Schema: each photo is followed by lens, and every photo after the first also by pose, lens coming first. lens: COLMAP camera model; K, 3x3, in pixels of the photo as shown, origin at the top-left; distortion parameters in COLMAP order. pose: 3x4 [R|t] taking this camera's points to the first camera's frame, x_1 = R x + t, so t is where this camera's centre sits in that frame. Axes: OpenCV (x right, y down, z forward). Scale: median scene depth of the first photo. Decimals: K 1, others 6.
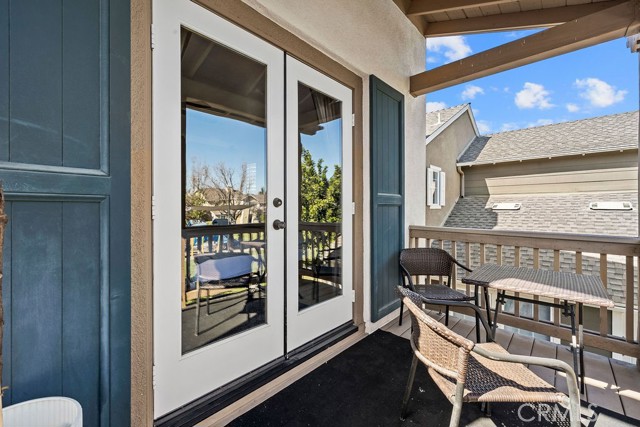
lens RADIAL K [[270.7, 0, 319.8], [0, 270.7, 207.8], [0, 0, 1]] dist [0.001421, 0.000376]
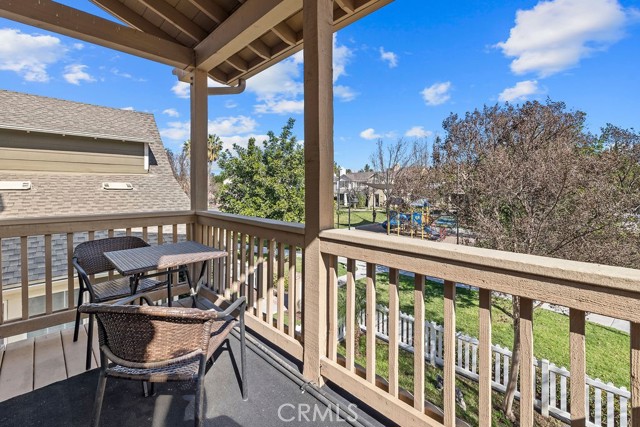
lens RADIAL K [[280.5, 0, 318.7], [0, 280.5, 185.7], [0, 0, 1]] dist [-0.000453, -0.000012]
pose [[0.046643, 0.006373, 0.998891, -0.099645], [-0.007427, 0.999954, -0.006033, -0.007993], [-0.998884, -0.007137, 0.046689, 0.075056]]
